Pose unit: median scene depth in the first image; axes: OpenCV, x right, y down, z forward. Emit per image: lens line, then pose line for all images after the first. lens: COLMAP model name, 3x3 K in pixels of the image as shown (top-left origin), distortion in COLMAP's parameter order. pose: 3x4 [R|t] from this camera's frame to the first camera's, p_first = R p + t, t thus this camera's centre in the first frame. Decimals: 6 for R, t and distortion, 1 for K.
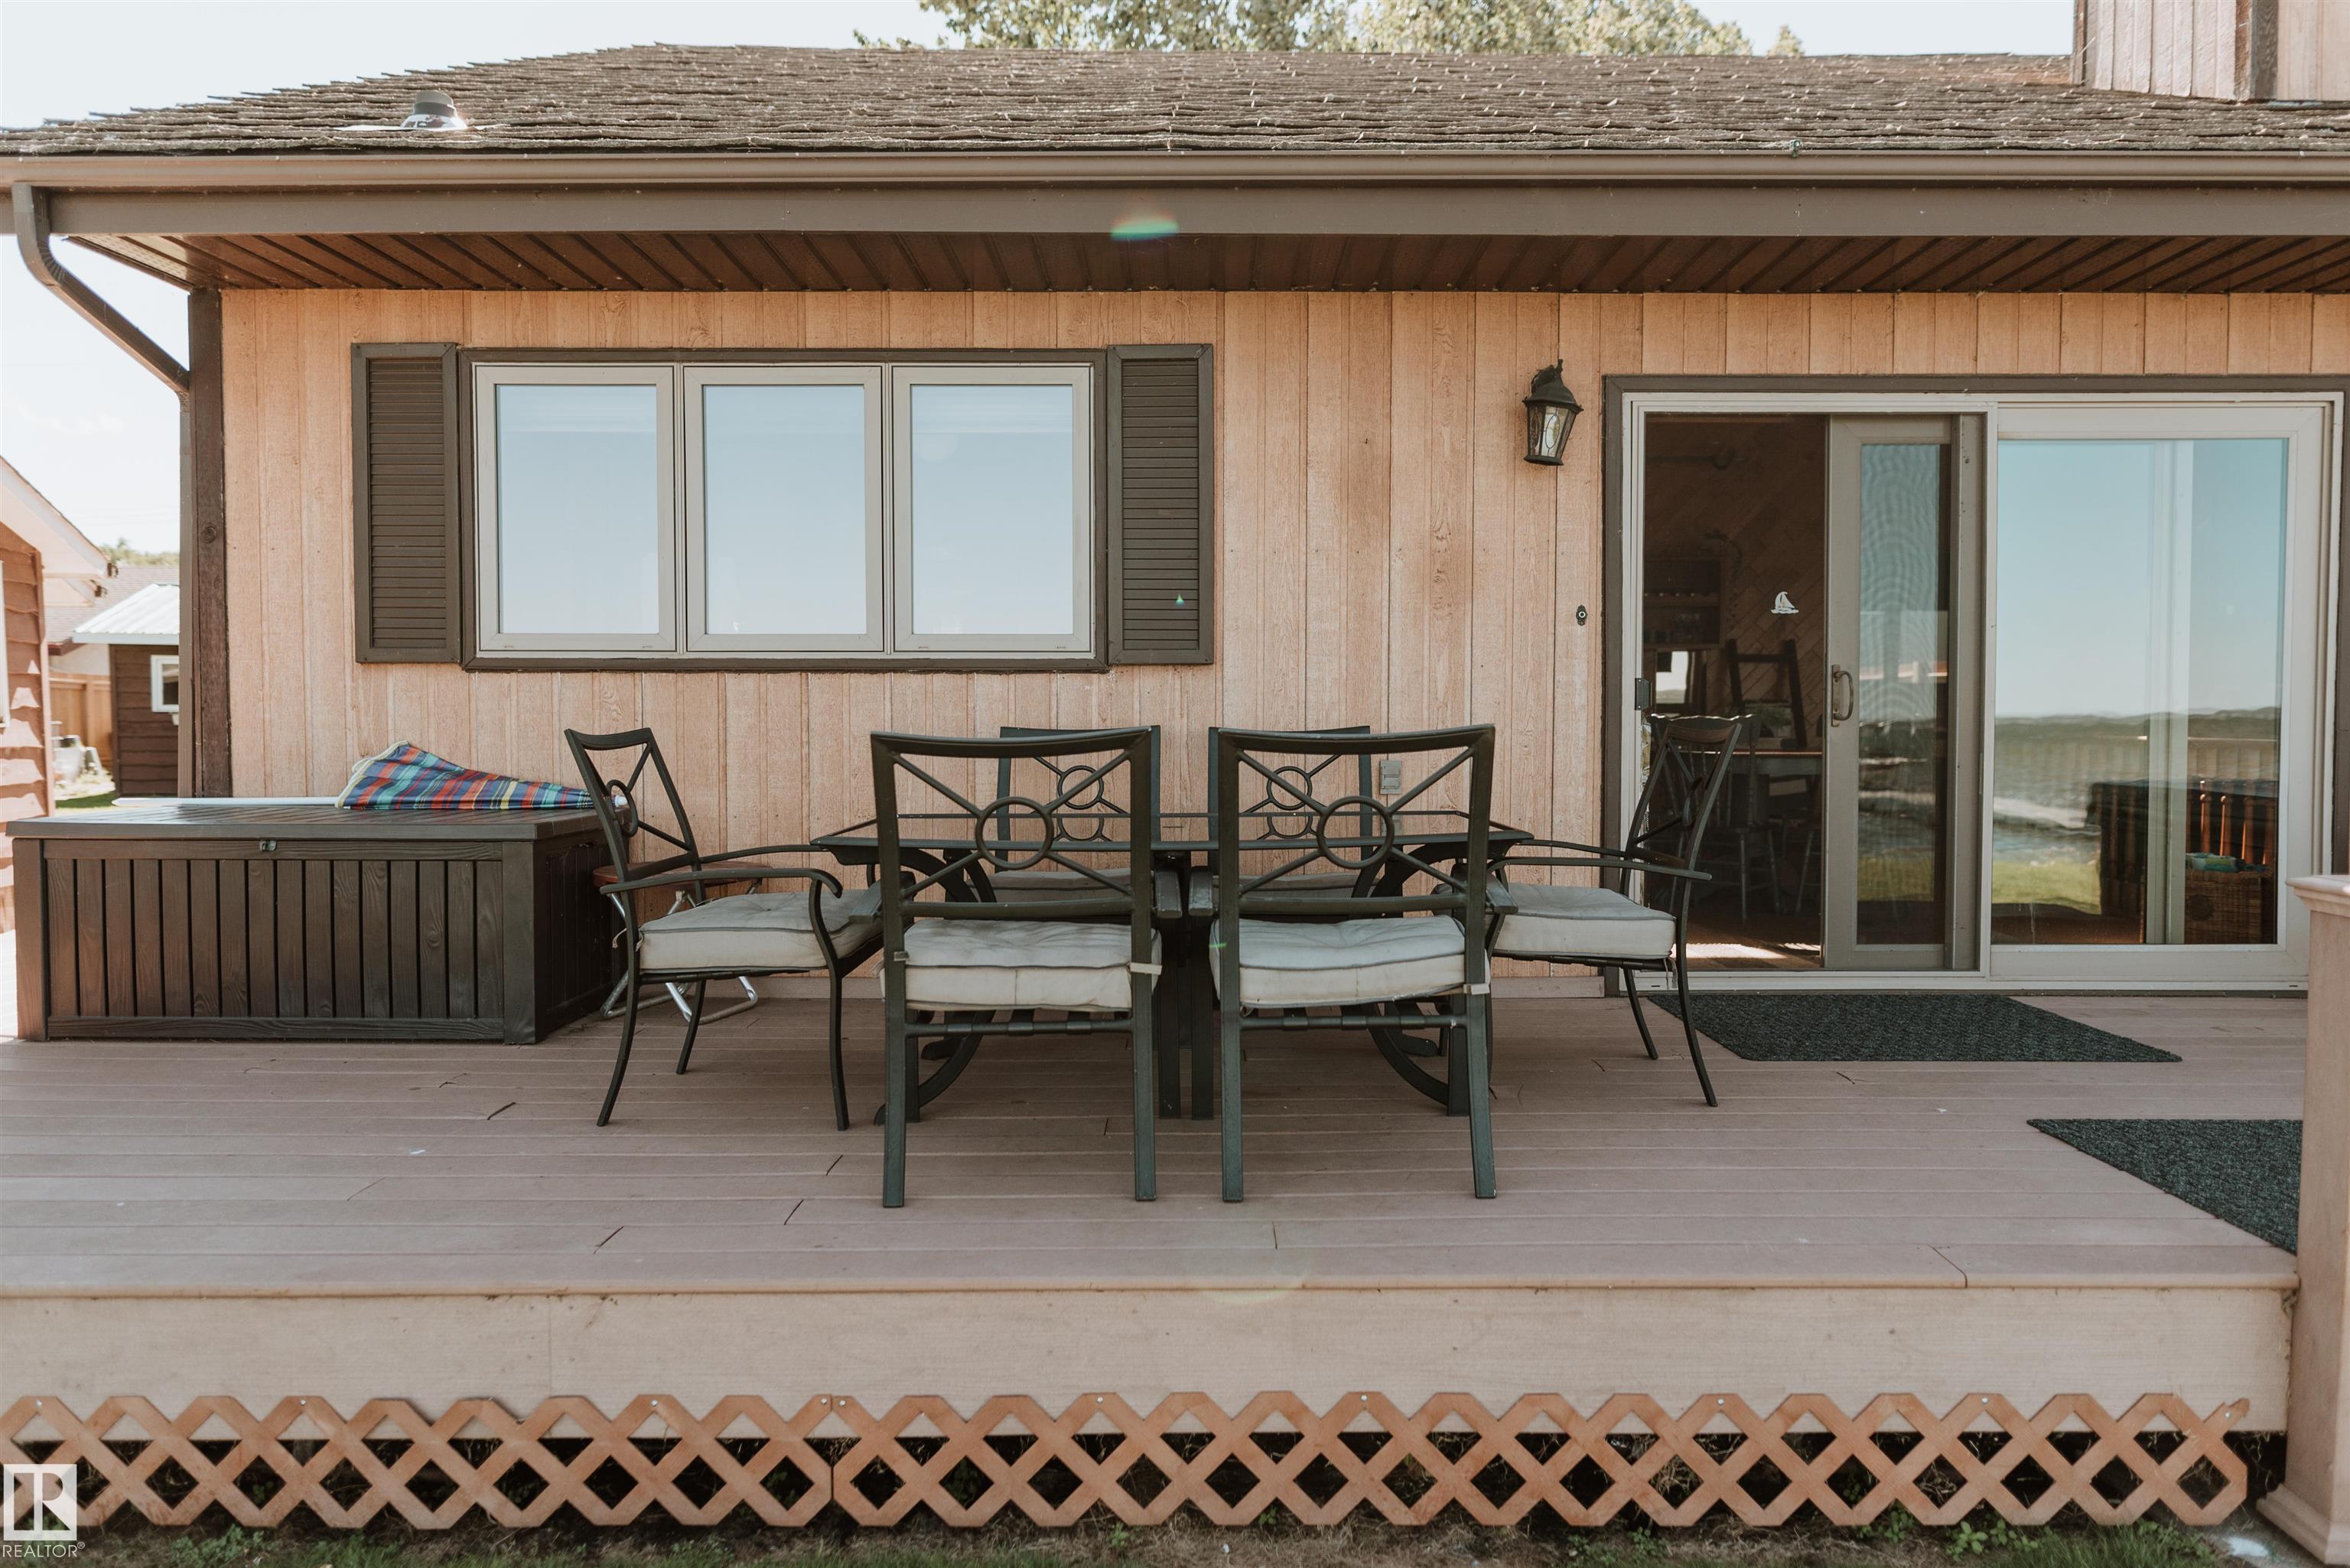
lens RADIAL K [[1493.4, 0, 1131.6], [0, 1493.4, 789.8], [0, 0, 1]] dist [-0.001017, 0.001763]
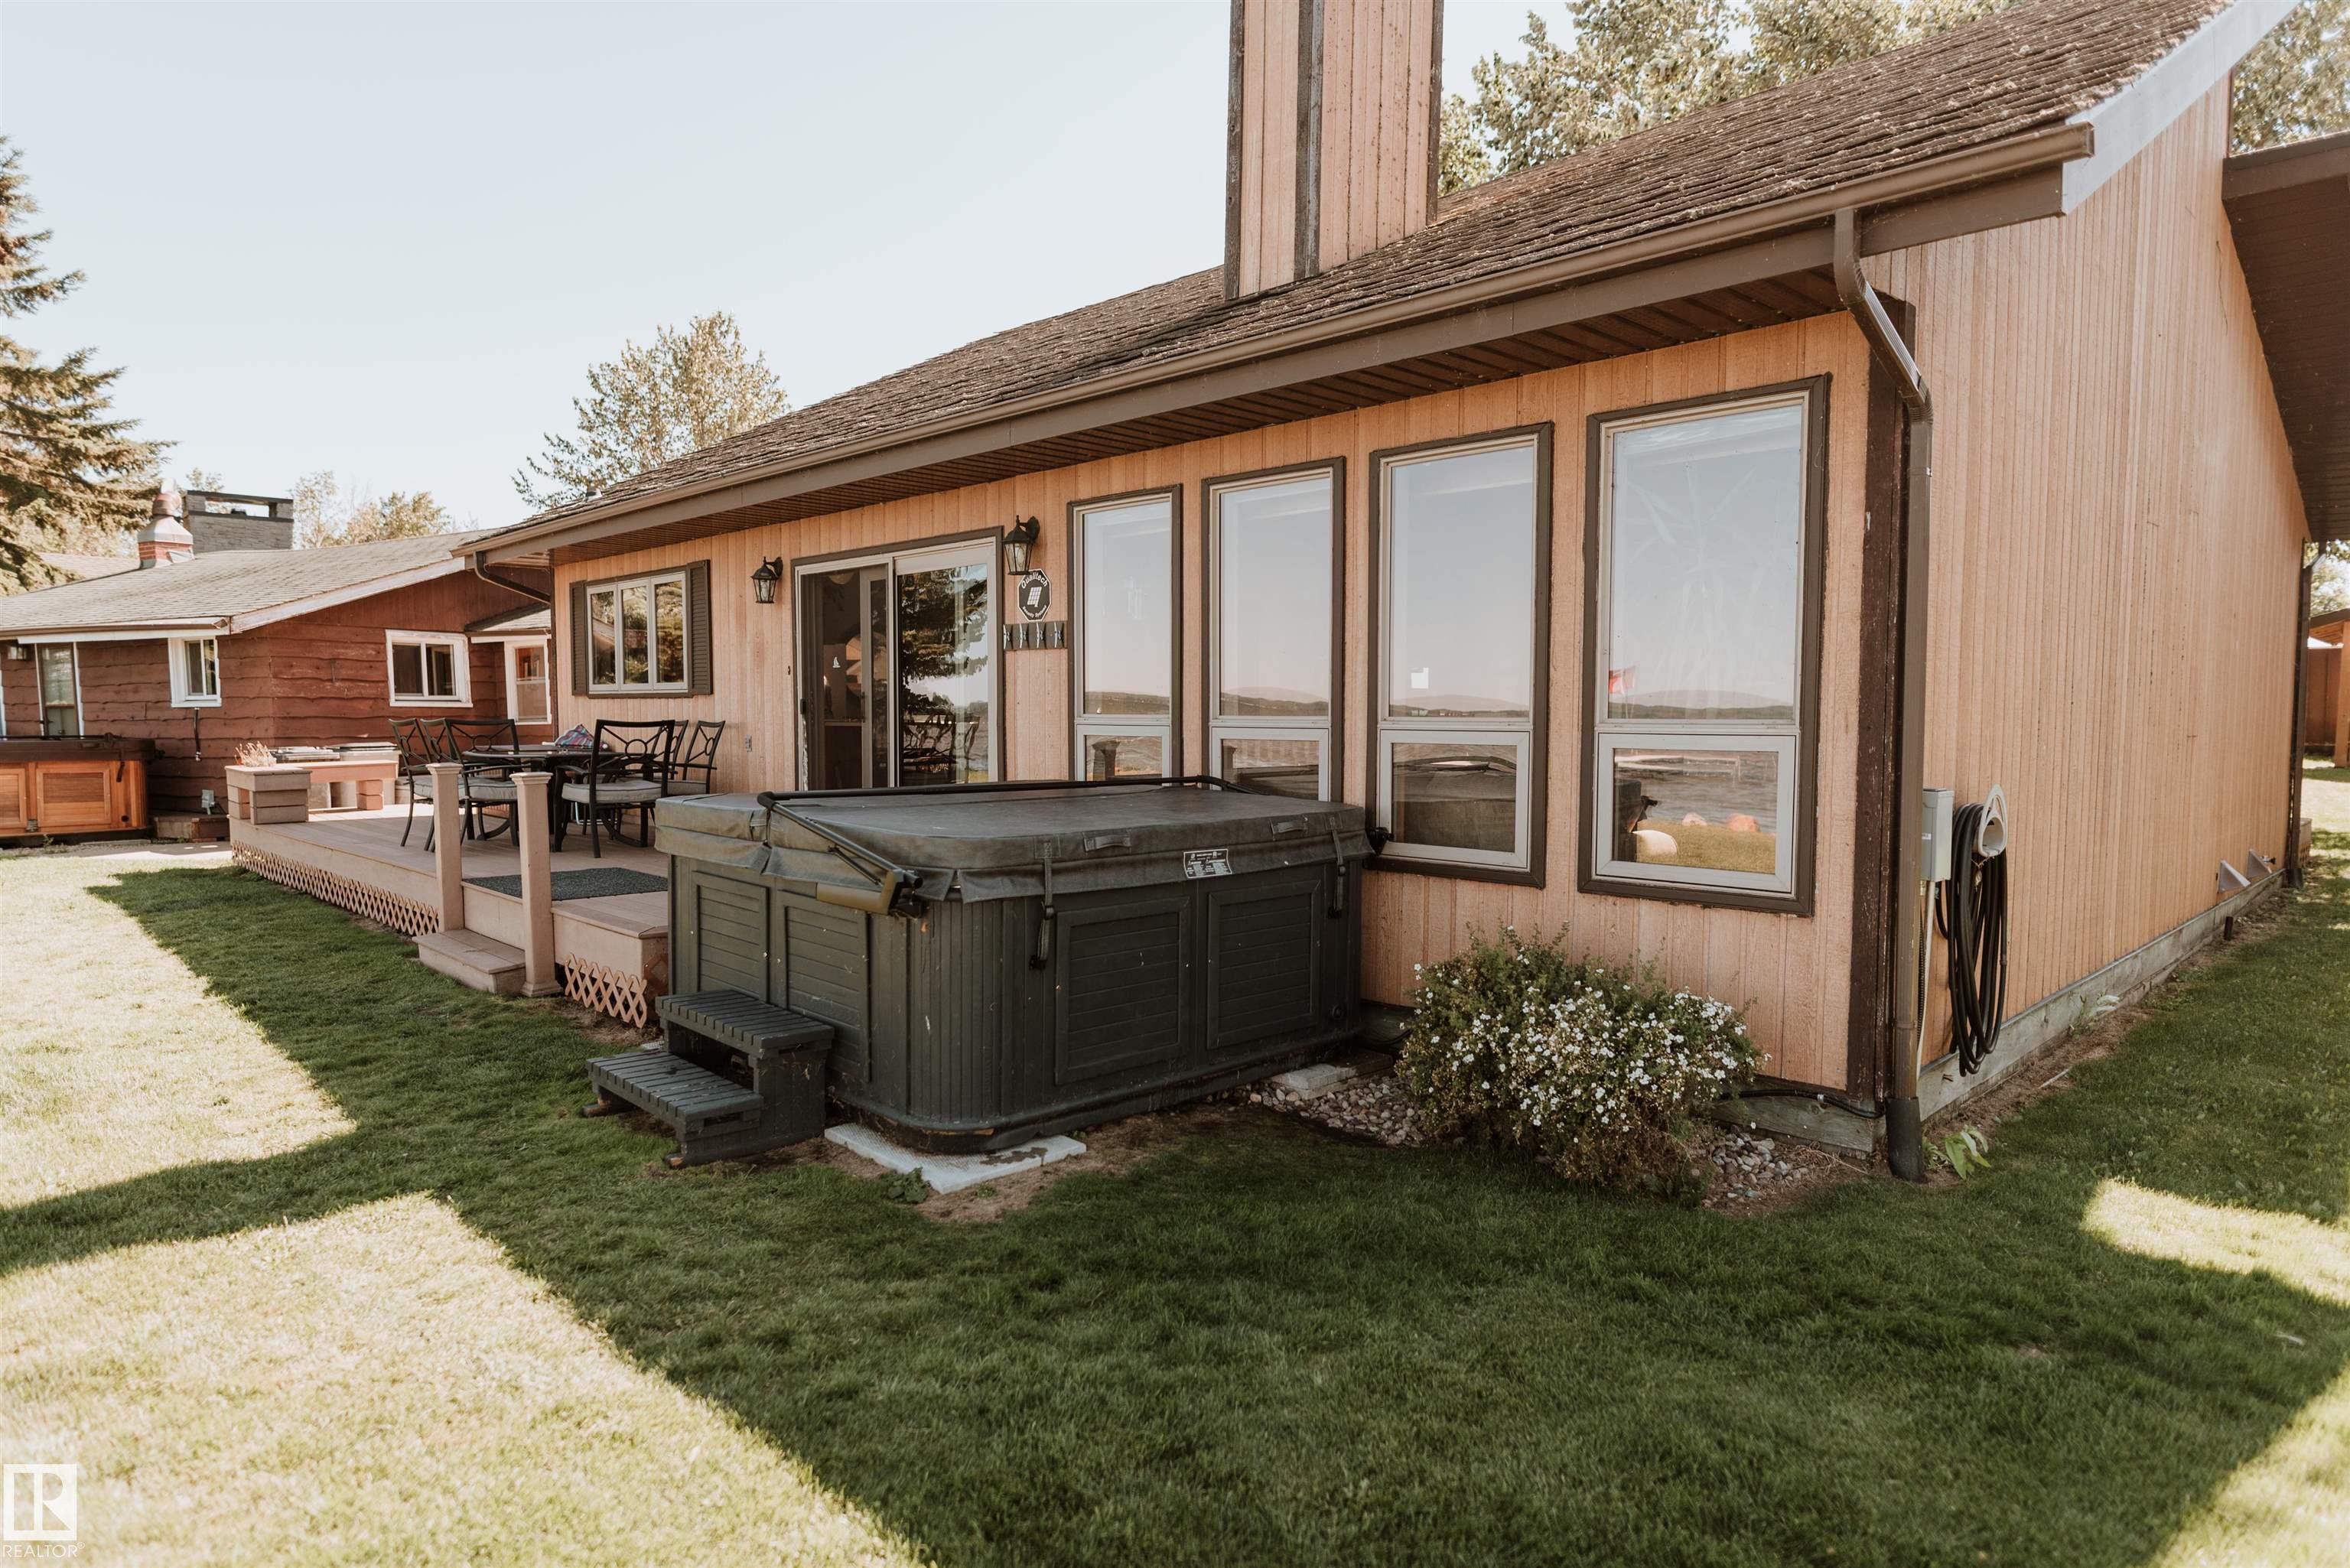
lens RADIAL K [[1395.1, 0, 1190.1], [0, 1395.1, 804.7], [0, 0, 1]] dist [0.004724, 0.000349]
pose [[0.690825, 0.050158, -0.721280, 2.186705], [-0.044841, 0.998643, 0.026498, -0.002129], [0.721630, 0.014037, 0.692137, 0.024855]]
